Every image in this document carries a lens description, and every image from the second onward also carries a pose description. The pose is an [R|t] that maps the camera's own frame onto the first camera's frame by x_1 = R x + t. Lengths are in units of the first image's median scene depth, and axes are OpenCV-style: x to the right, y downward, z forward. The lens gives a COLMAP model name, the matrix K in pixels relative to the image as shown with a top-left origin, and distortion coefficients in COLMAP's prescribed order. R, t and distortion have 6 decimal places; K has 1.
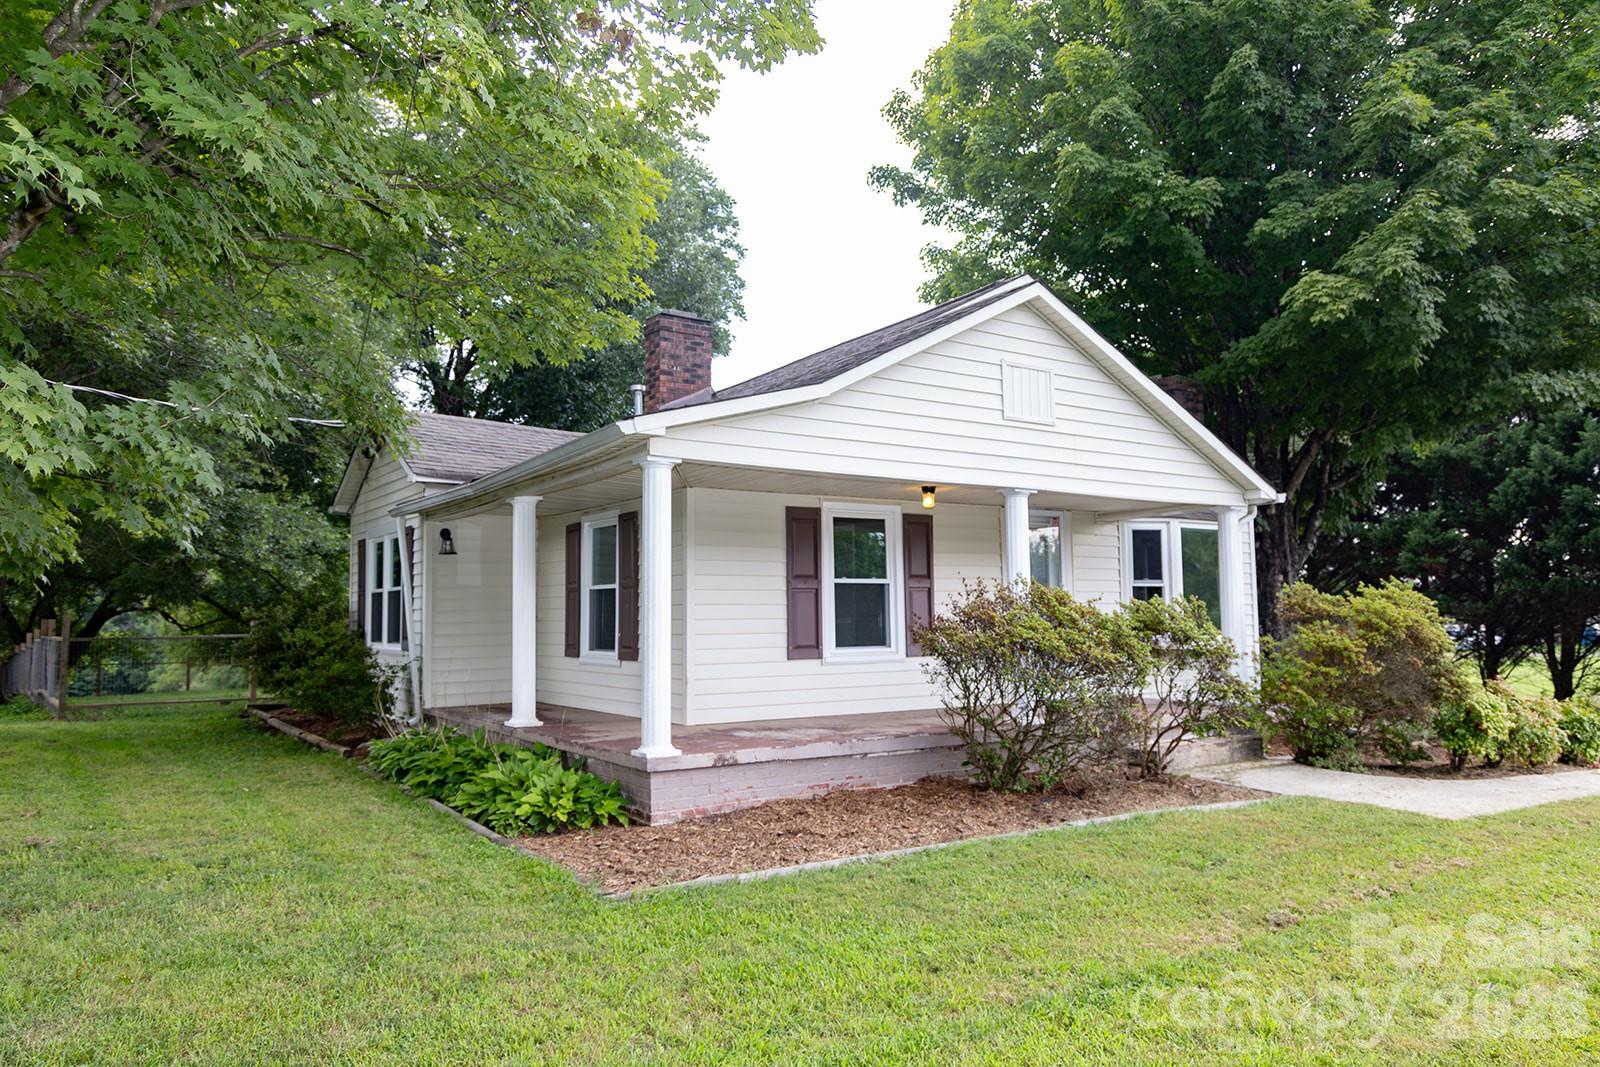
lens RADIAL K [[1098.8, 0, 800.0], [0, 1098.8, 533.5], [0, 0, 1]] dist [-0.005900, -0.001795]
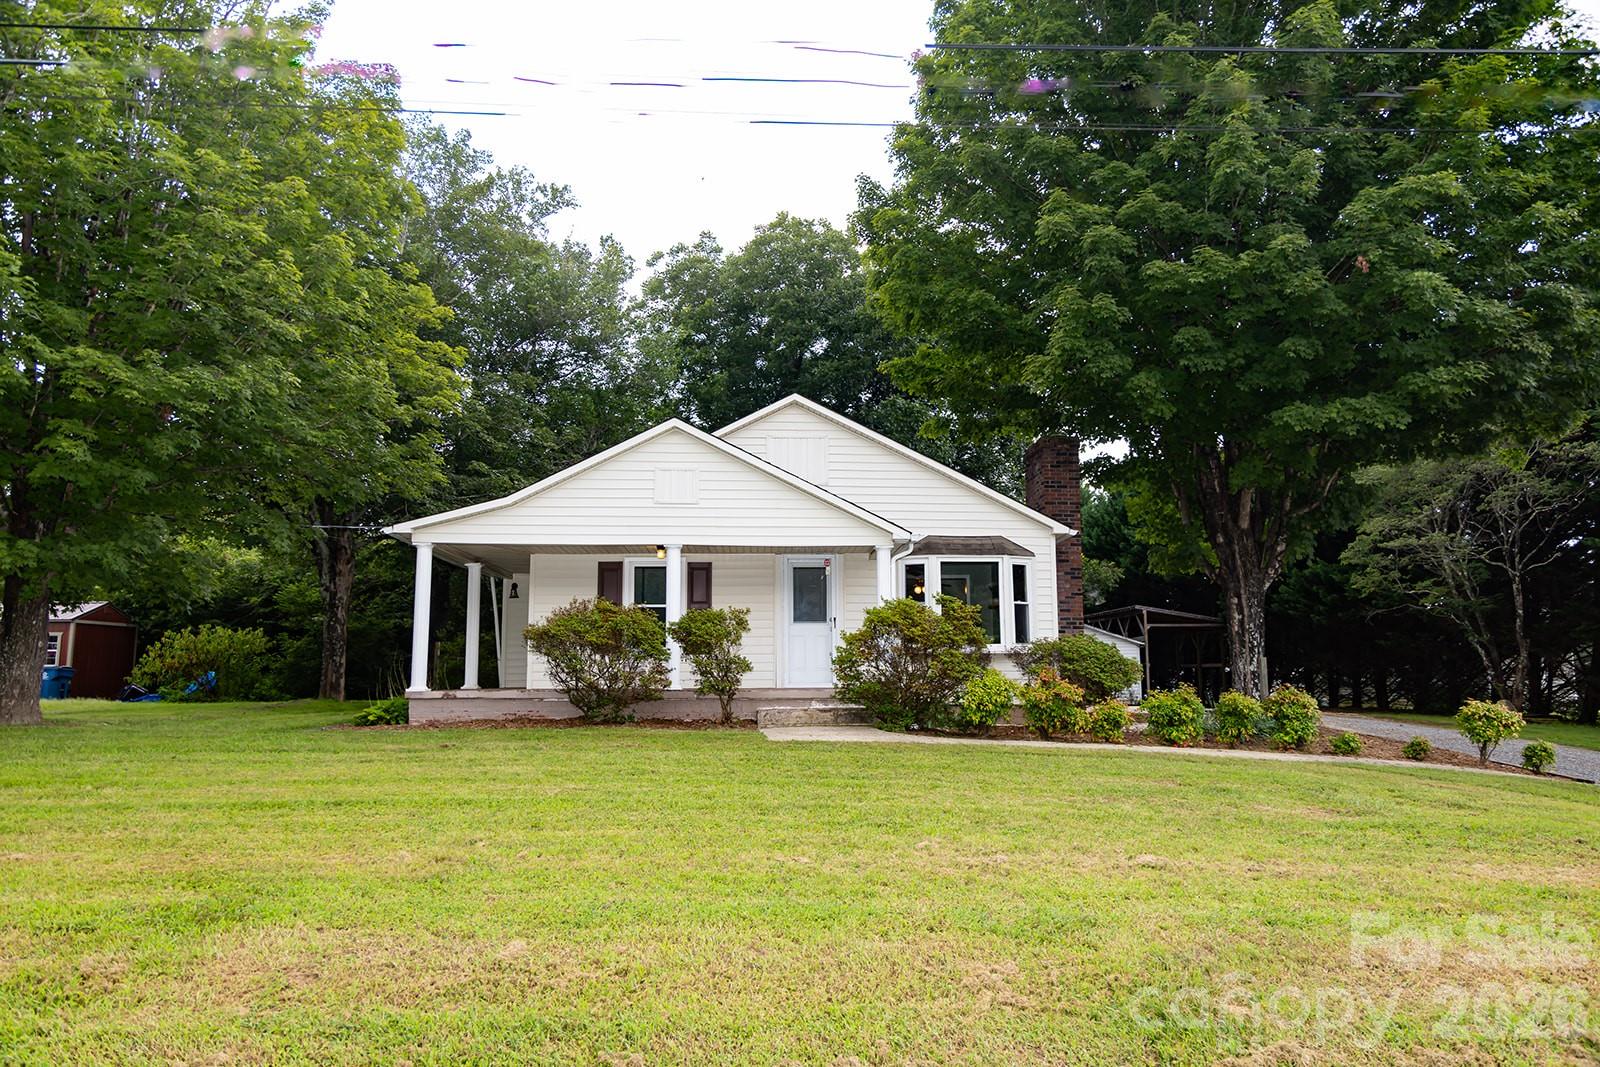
lens RADIAL K [[1098.8, 0, 800.0], [0, 1098.8, 533.5], [0, 0, 1]] dist [-0.005900, -0.001795]
pose [[0.860224, -0.060067, -0.506366, 1.046049], [0.035208, 0.997664, -0.058535, 0.038771], [0.508699, 0.032525, 0.860330, -0.265901]]
